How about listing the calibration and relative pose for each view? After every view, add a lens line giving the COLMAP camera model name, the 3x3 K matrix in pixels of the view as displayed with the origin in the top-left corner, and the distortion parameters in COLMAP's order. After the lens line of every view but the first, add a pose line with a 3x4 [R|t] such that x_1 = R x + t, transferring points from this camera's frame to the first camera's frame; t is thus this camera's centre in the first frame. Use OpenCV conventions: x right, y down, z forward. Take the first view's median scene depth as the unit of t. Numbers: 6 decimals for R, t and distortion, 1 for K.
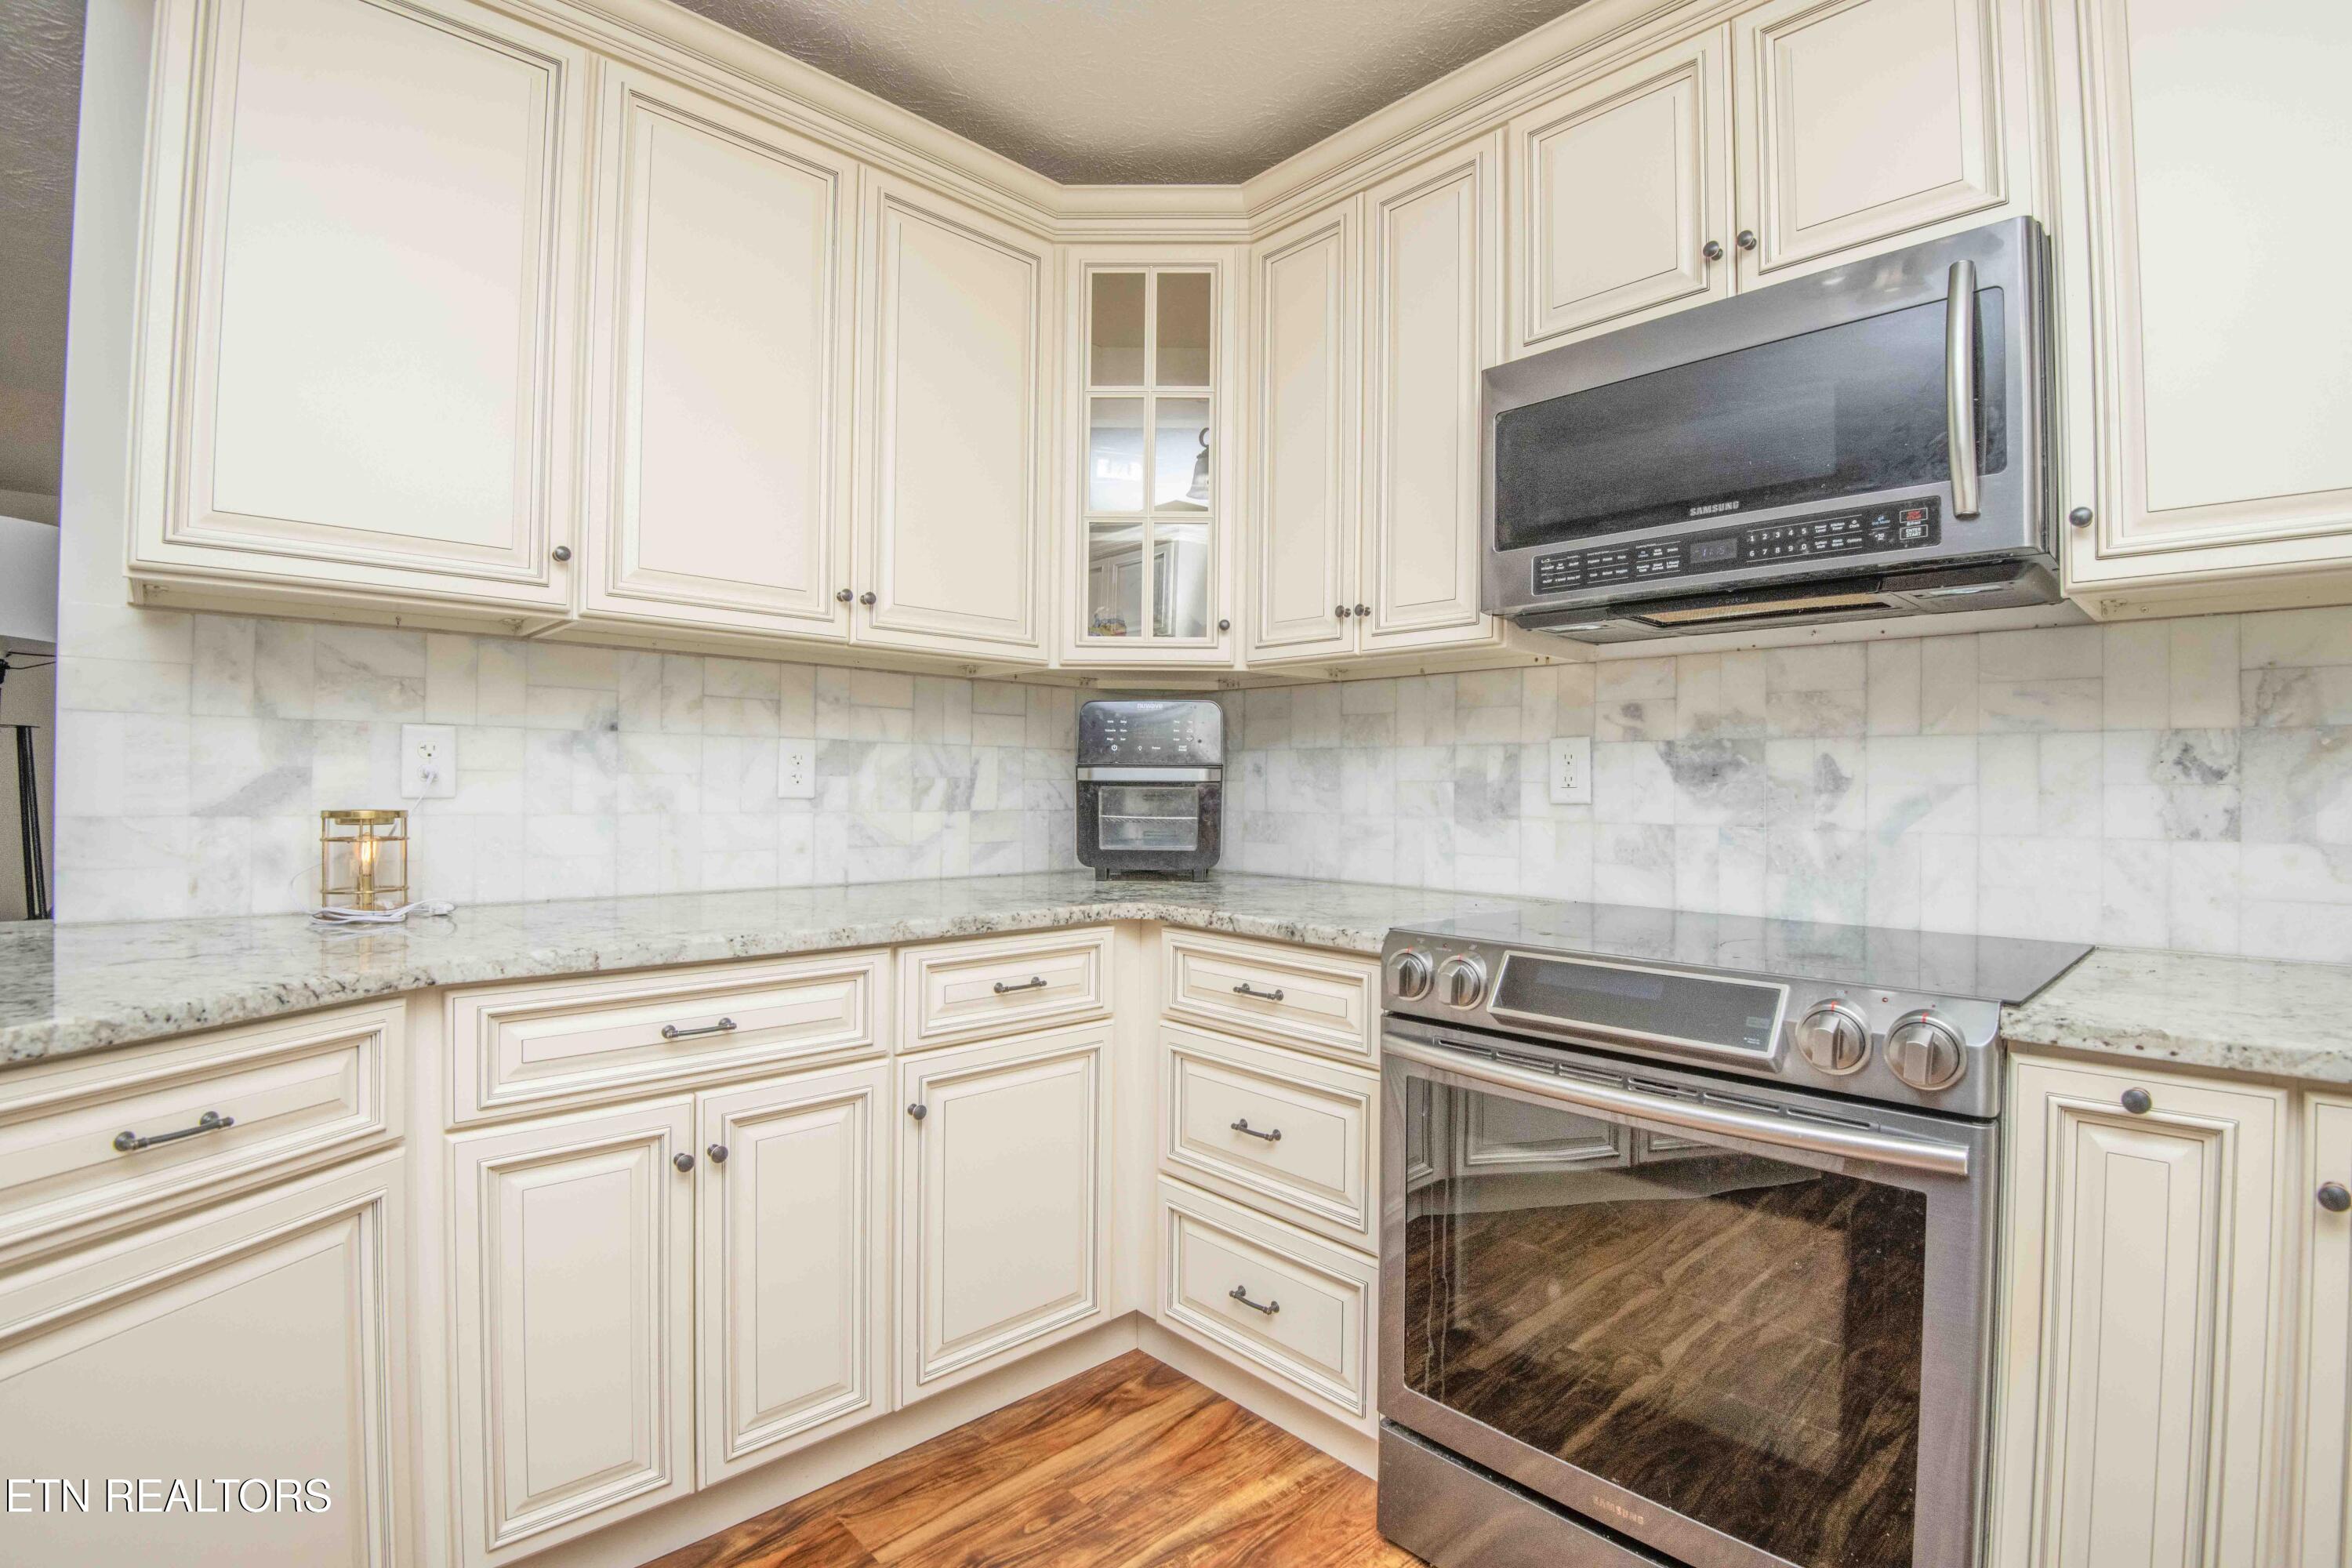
lens RADIAL K [[1083.9, 0, 1193.3], [0, 1083.9, 781.8], [0, 0, 1]] dist [-0.003714, -0.028675]
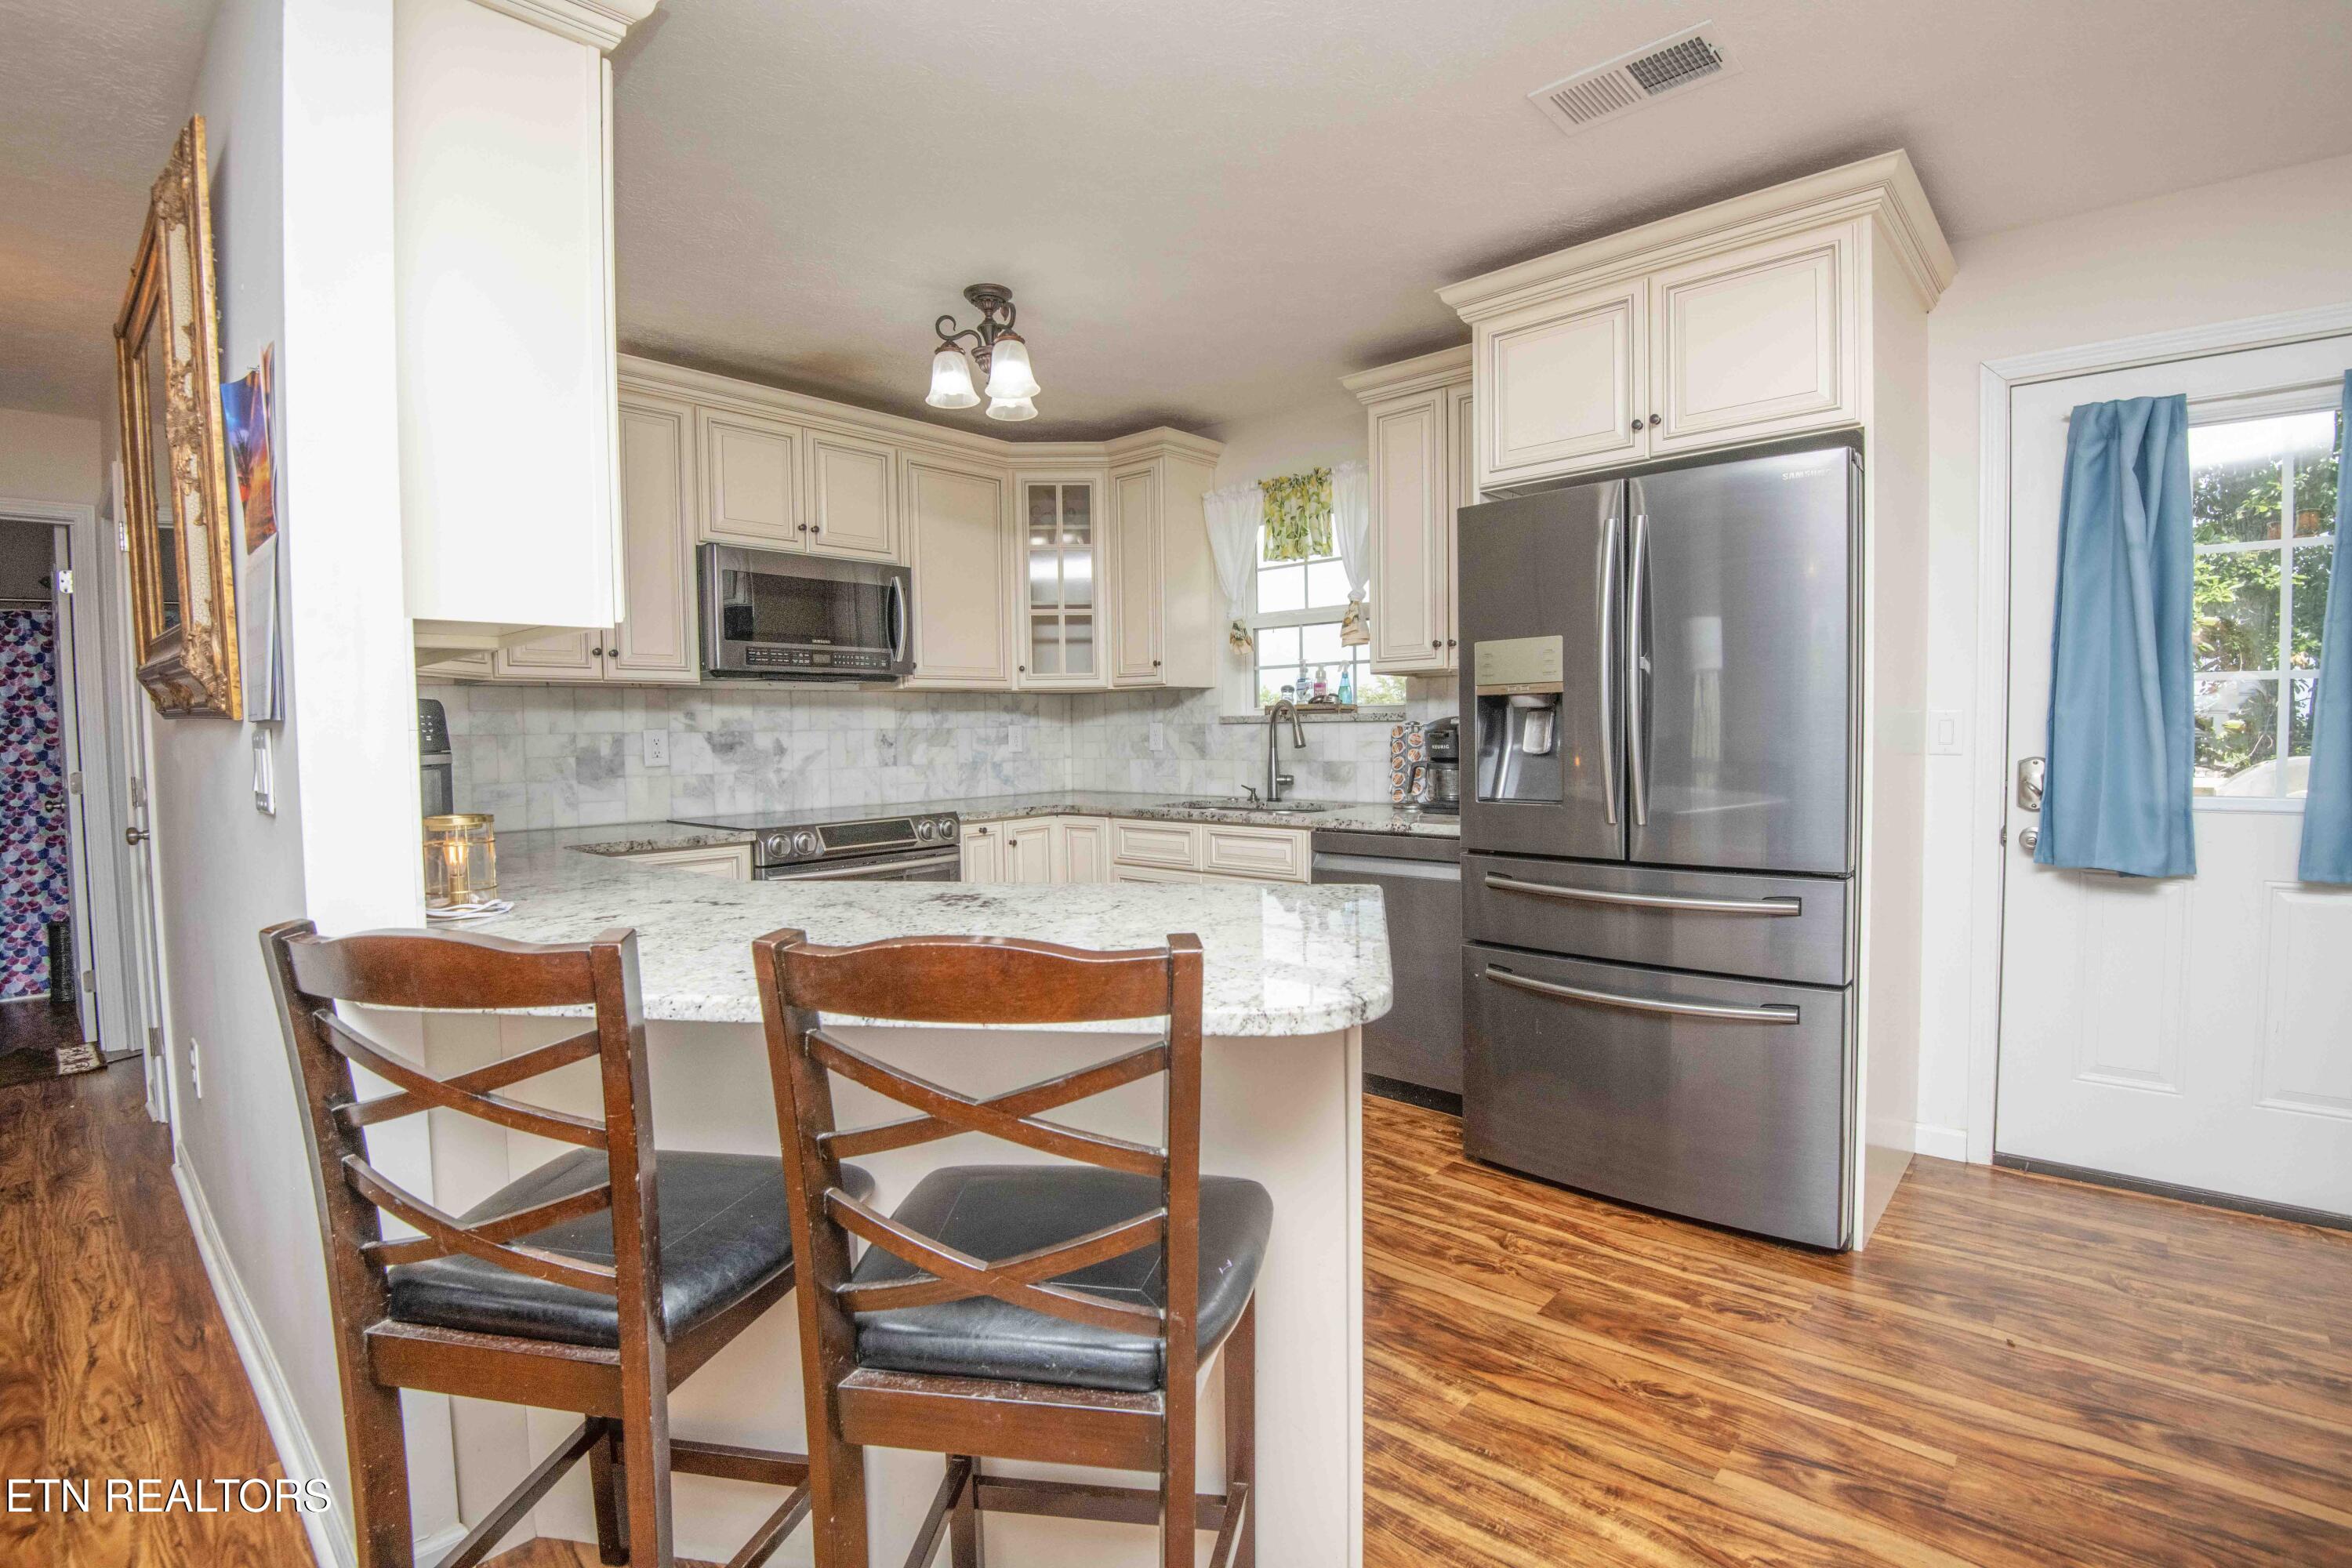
lens RADIAL K [[1084.6, 0, 1197.8], [0, 1084.6, 780.6], [0, 0, 1]] dist [-0.002736, -0.019126]
pose [[-0.082295, -0.057827, 0.994929, -1.662539], [0.010240, 0.998213, 0.058865, -0.058148], [-0.996555, 0.015033, -0.081555, 0.279672]]
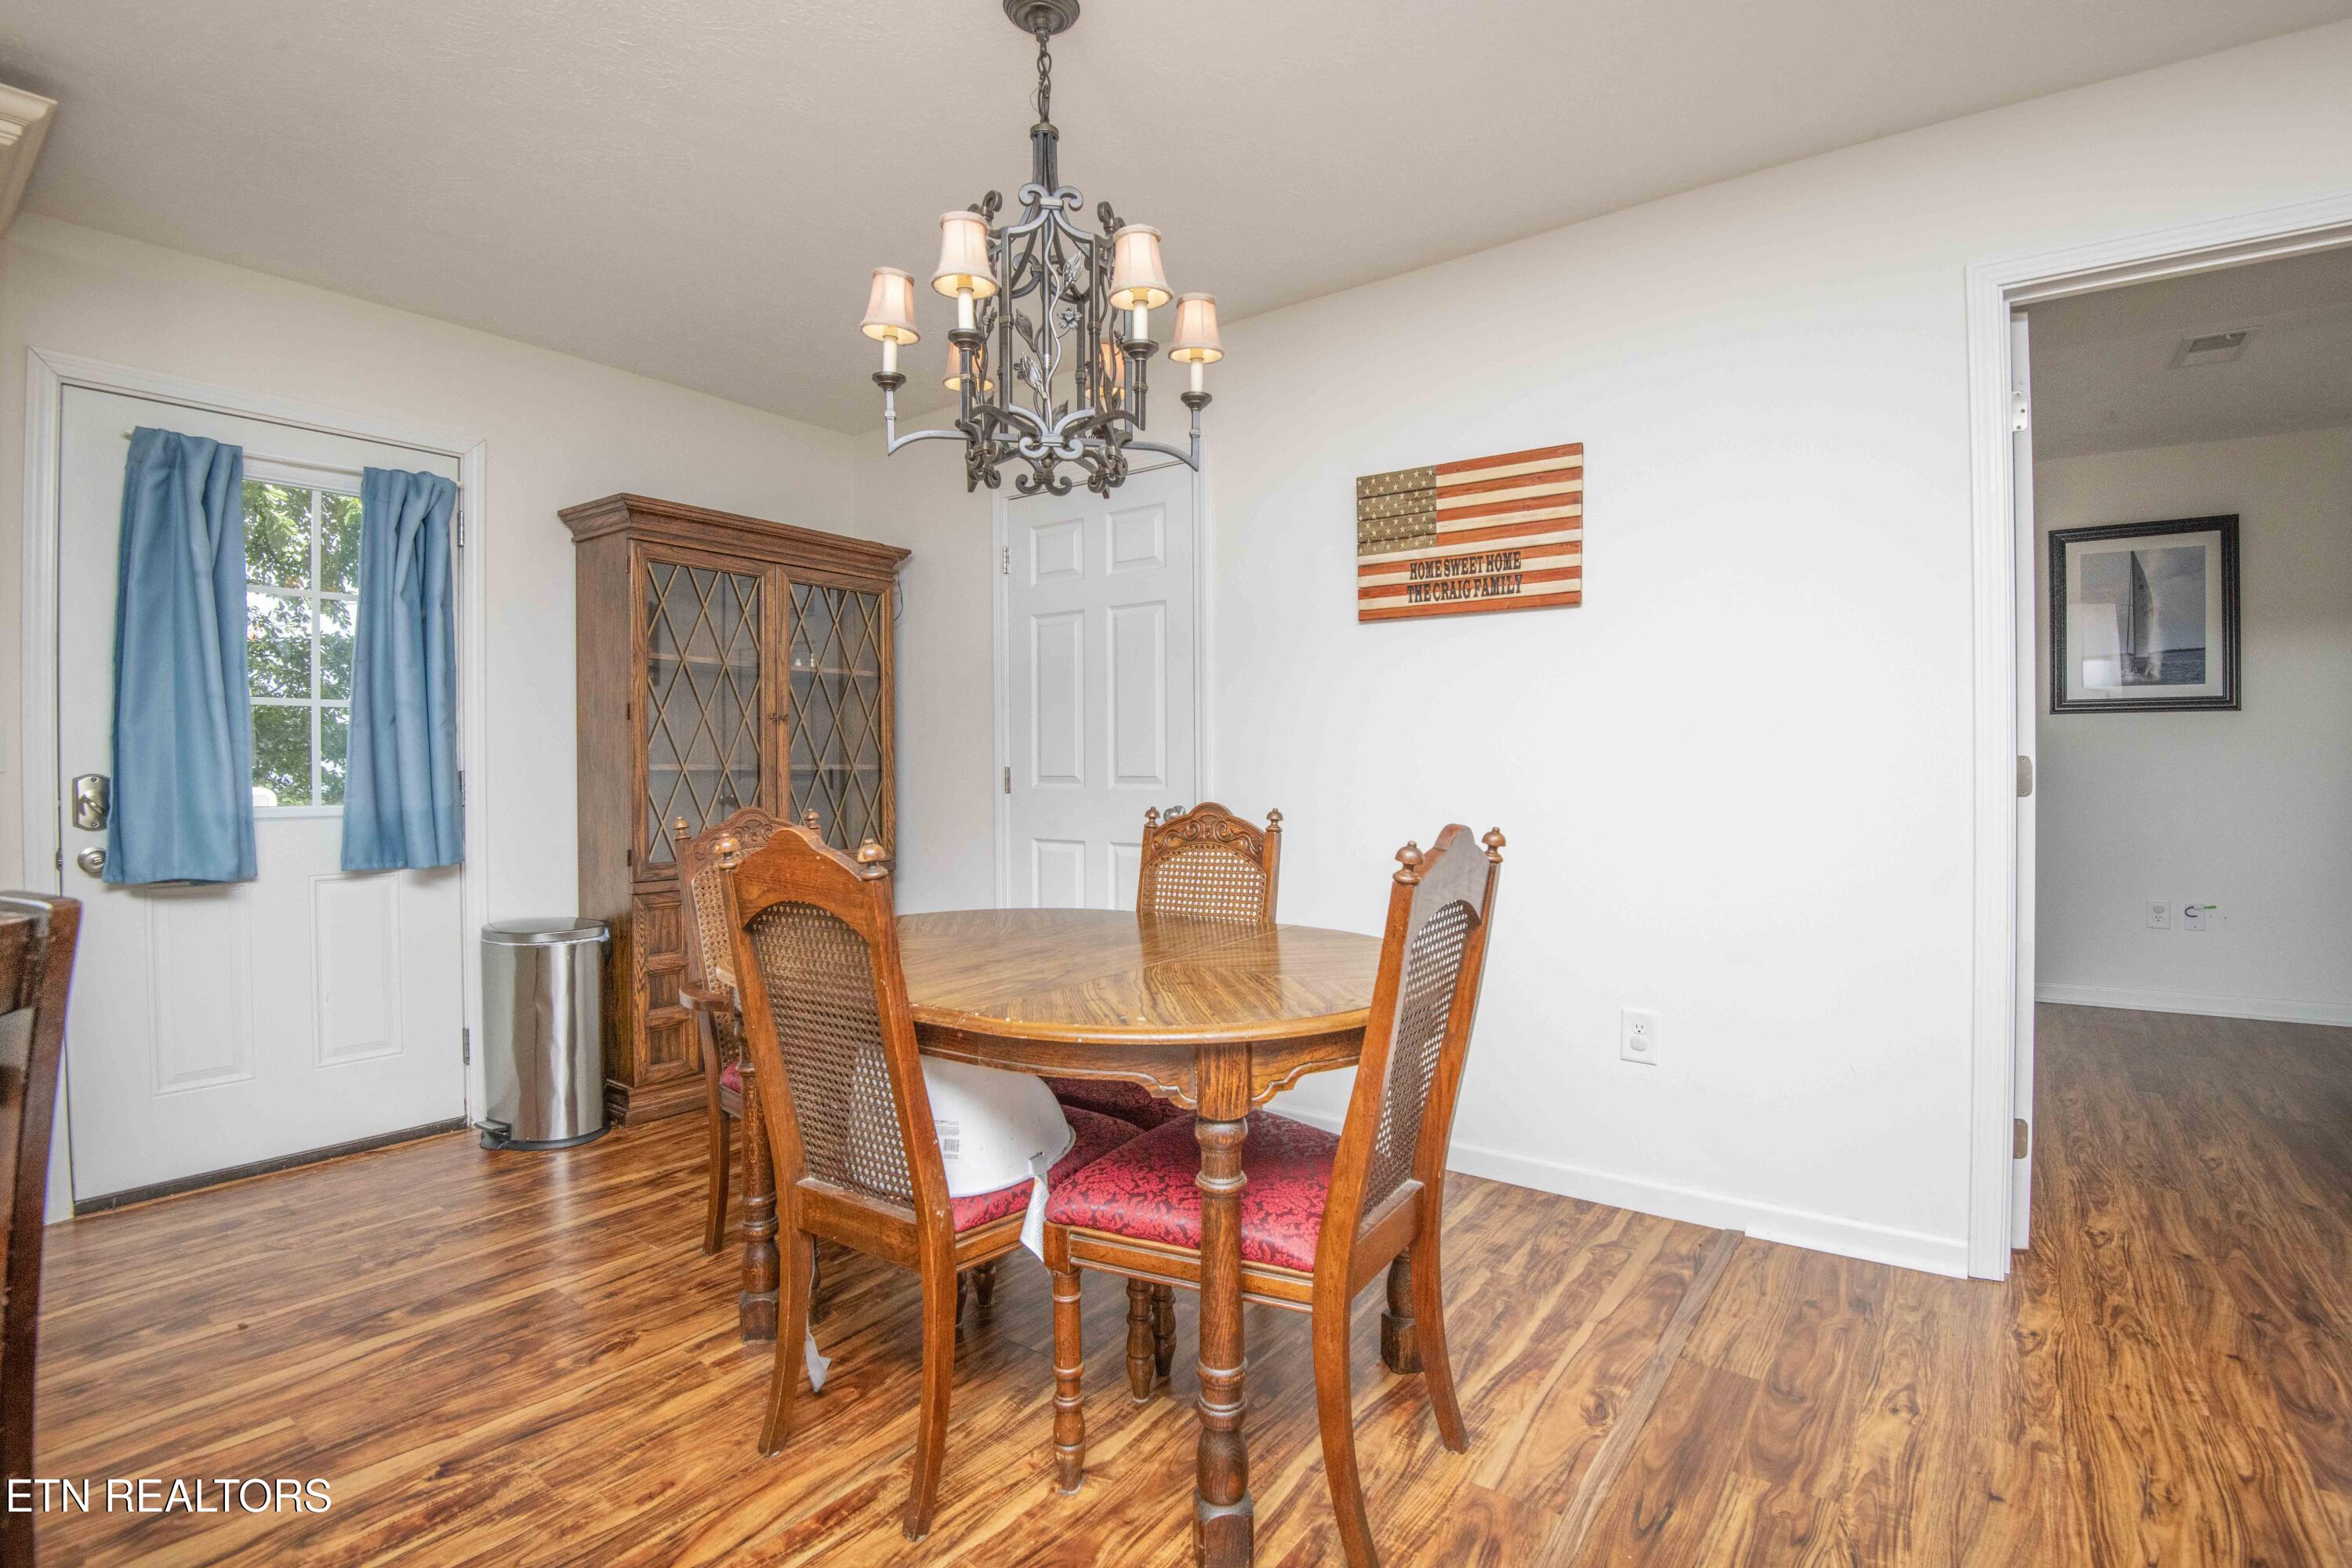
lens RADIAL K [[1093.3, 0, 1182.1], [0, 1093.3, 773.7], [0, 0, 1]] dist [-0.028810, -0.009689]
pose [[-0.984492, -0.003069, -0.175404, -1.459747], [-0.002719, 0.999994, -0.002239, 0.006917], [0.175409, -0.001728, -0.984494, 0.623778]]
